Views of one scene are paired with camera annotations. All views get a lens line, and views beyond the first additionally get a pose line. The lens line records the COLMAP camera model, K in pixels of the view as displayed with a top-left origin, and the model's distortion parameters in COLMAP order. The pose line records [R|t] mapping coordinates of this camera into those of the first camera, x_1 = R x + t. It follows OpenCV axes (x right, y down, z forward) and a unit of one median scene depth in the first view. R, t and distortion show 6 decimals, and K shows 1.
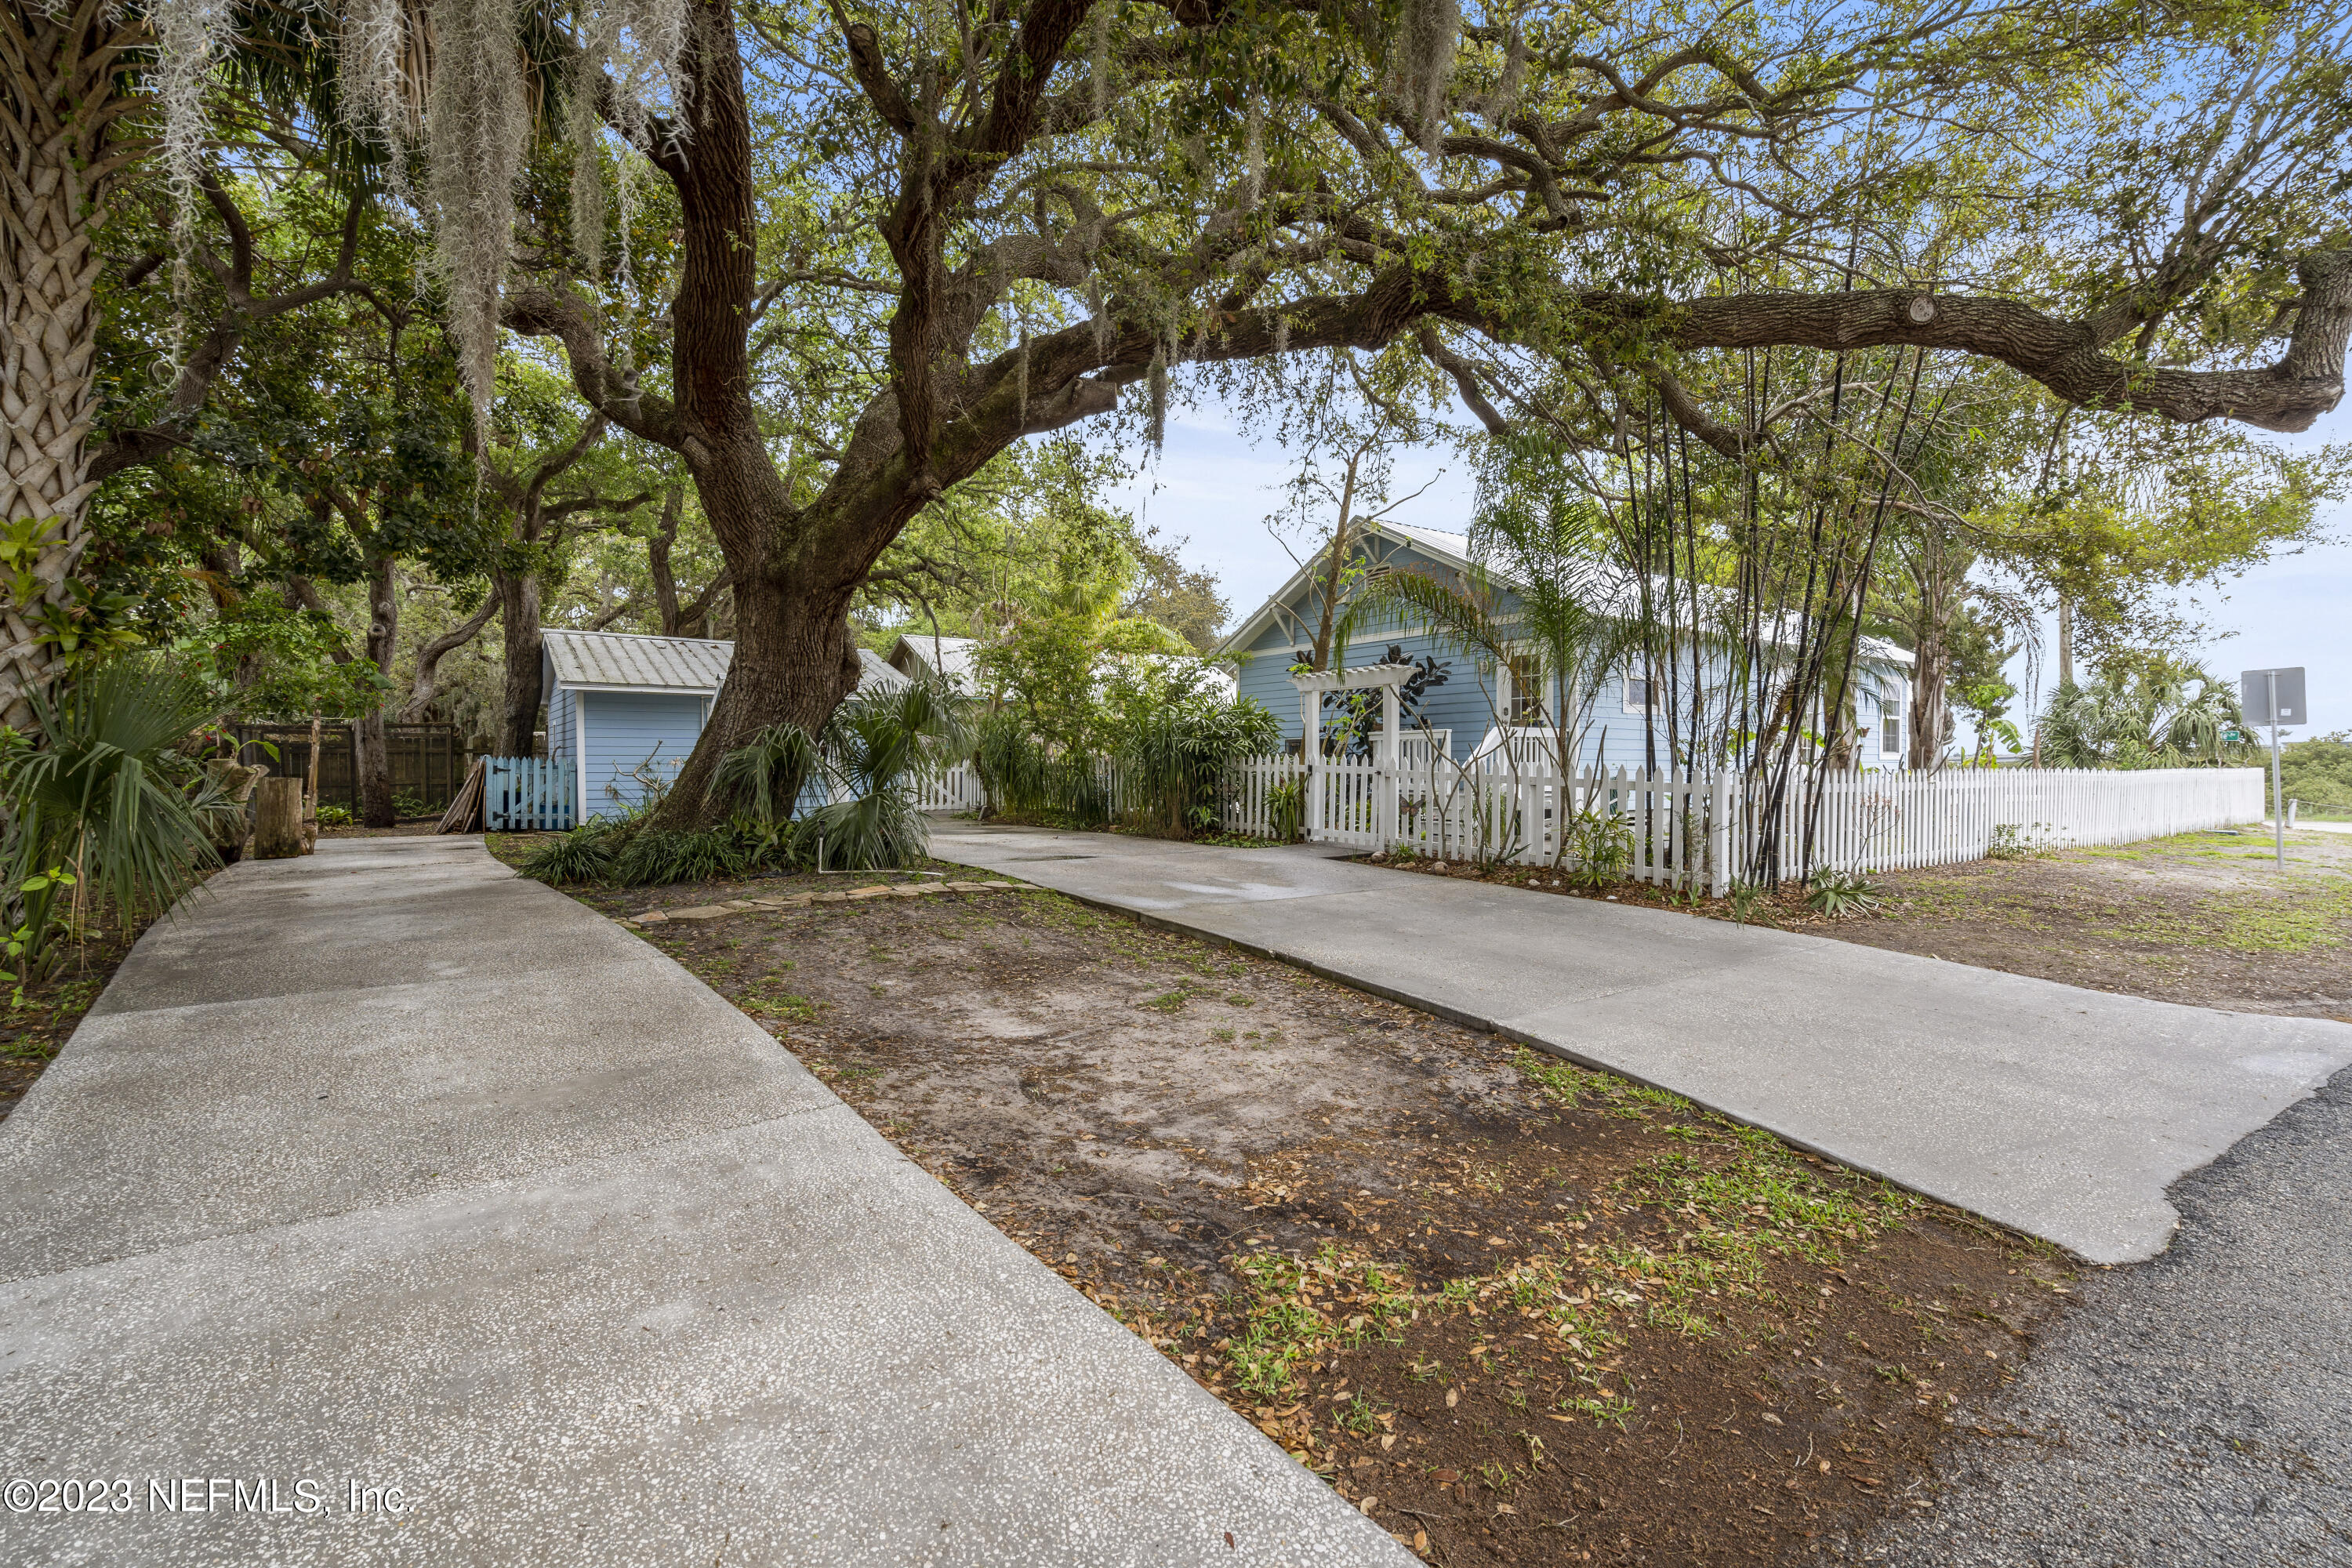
lens RADIAL K [[1064.6, 0, 1176.0], [0, 1064.6, 784.0], [0, 0, 1]] dist [0.000187, 0.000001]
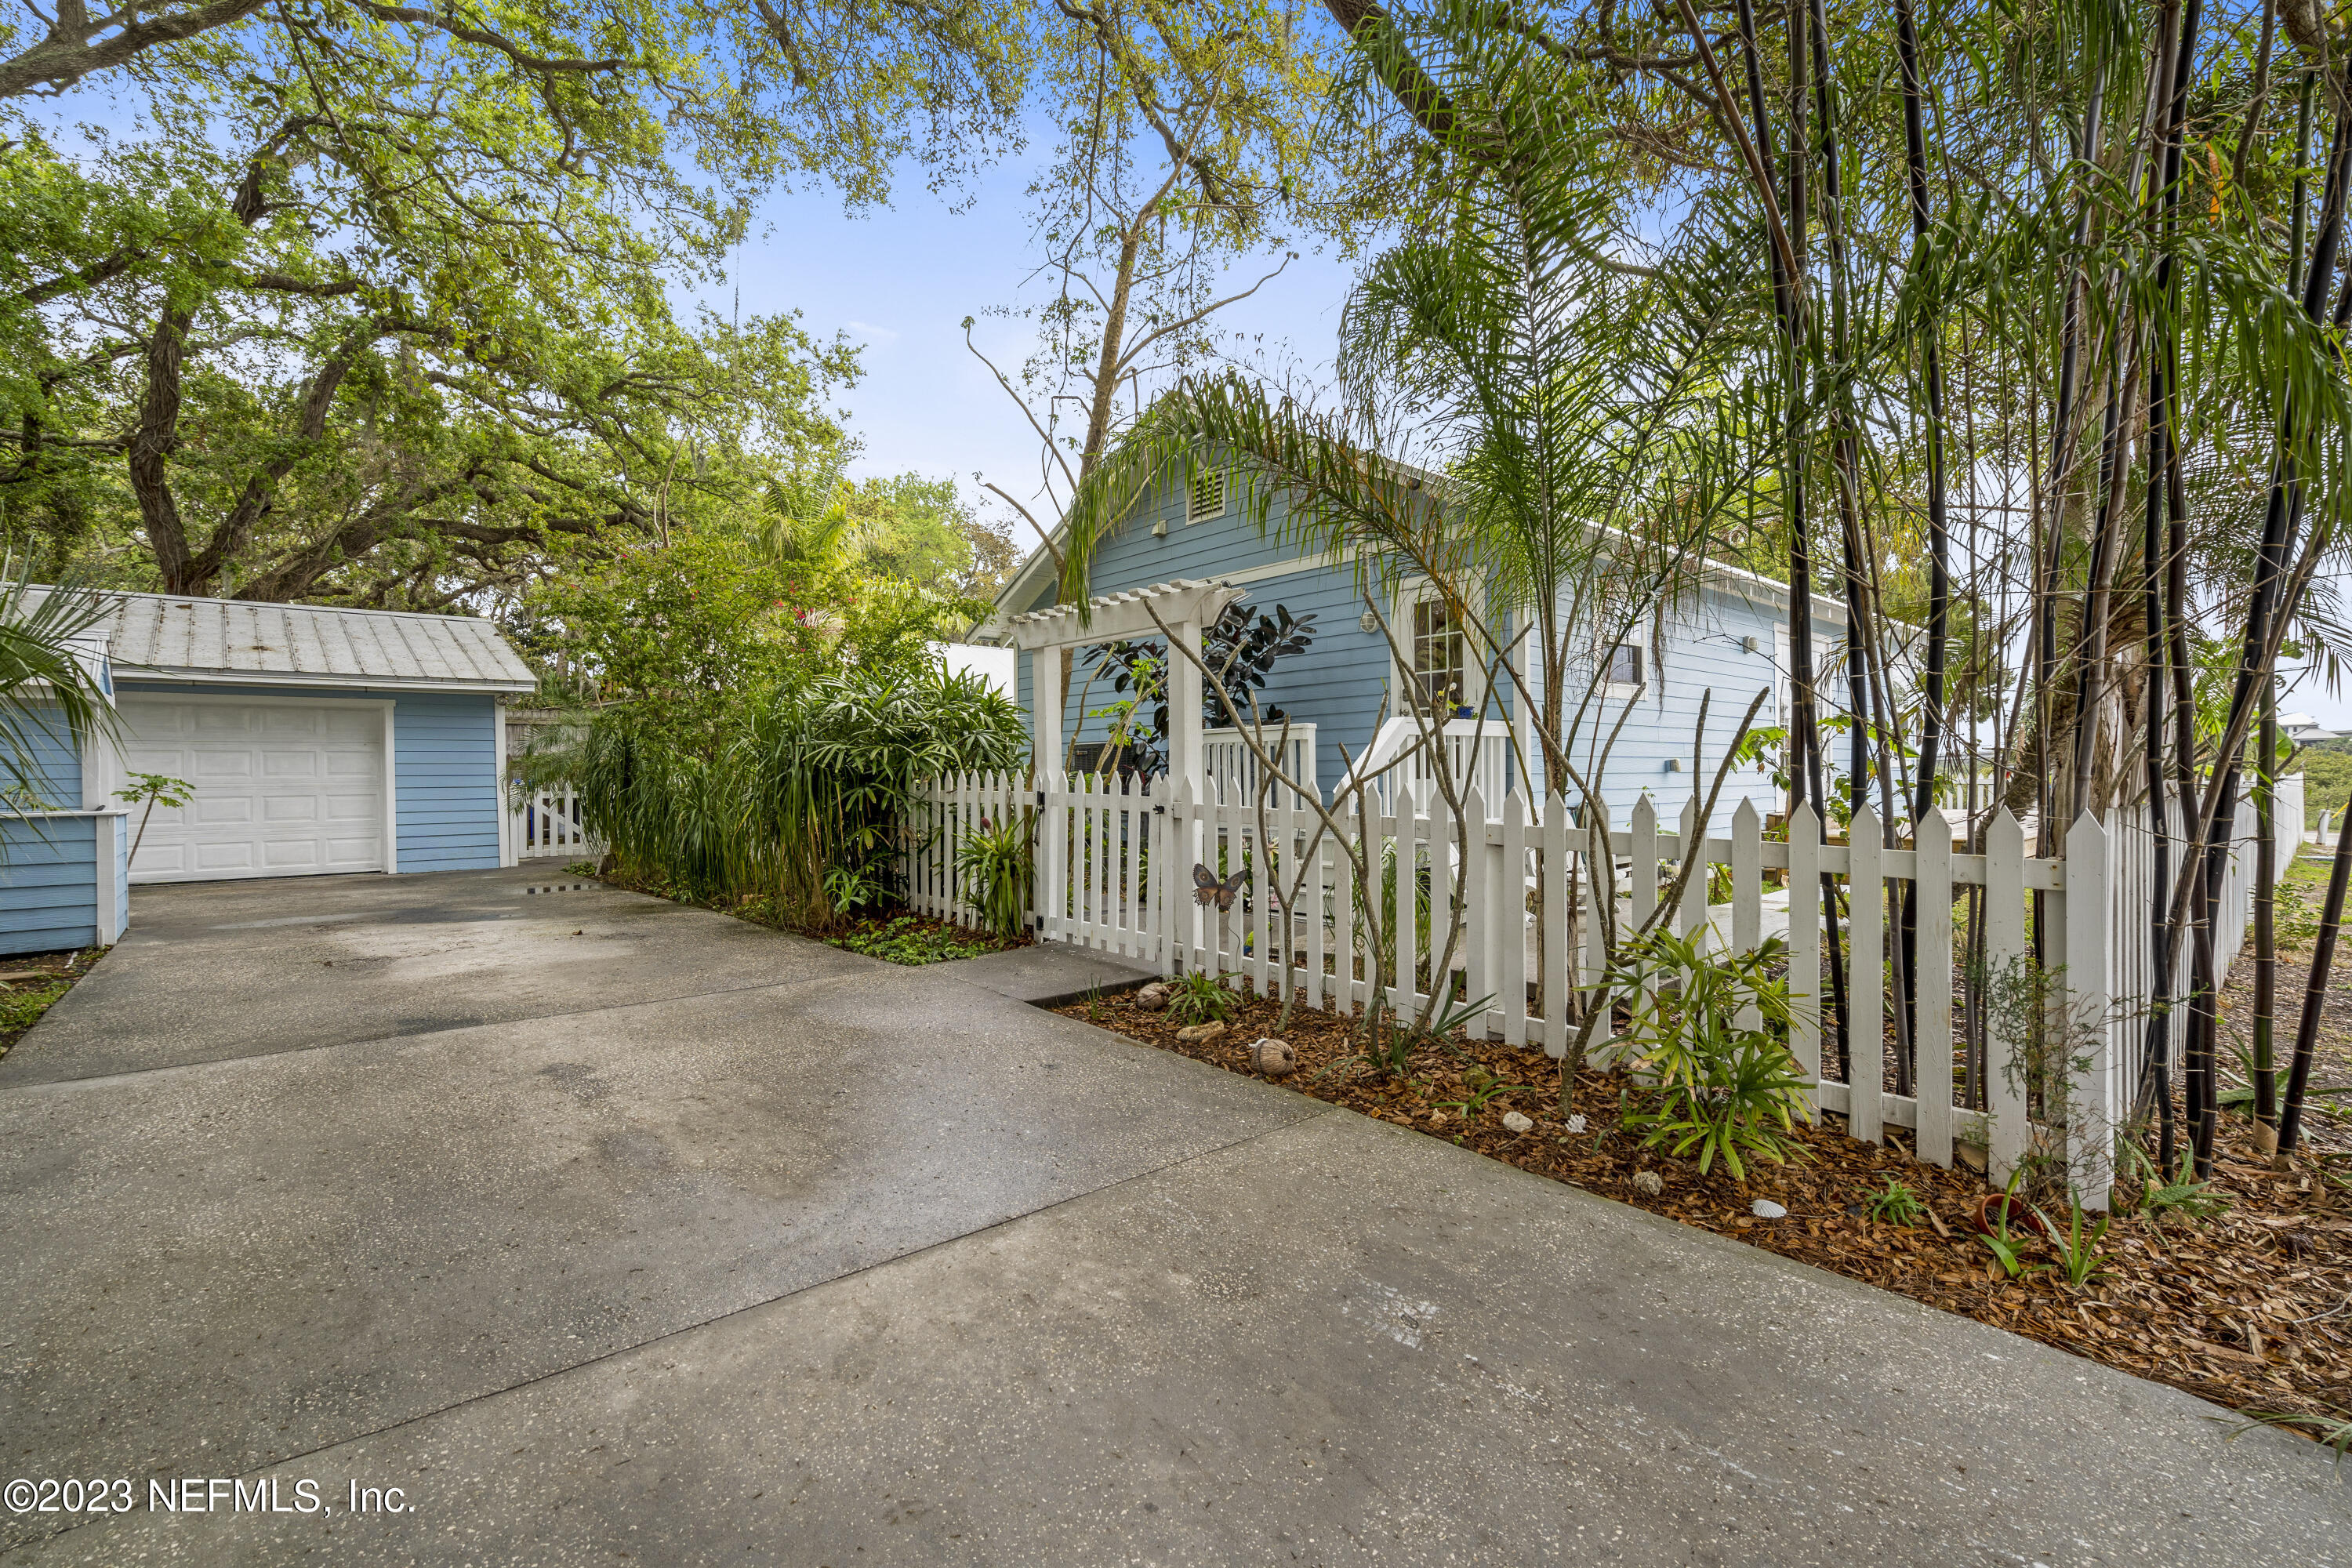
lens RADIAL K [[1064.6, 0, 1176.0], [0, 1064.6, 784.0], [0, 0, 1]] dist [0.000187, 0.000001]
pose [[0.994484, -0.009774, 0.104432, 0.135581], [0.010876, 0.999891, -0.009988, -0.015656], [-0.104323, 0.011069, 0.994482, 0.481407]]
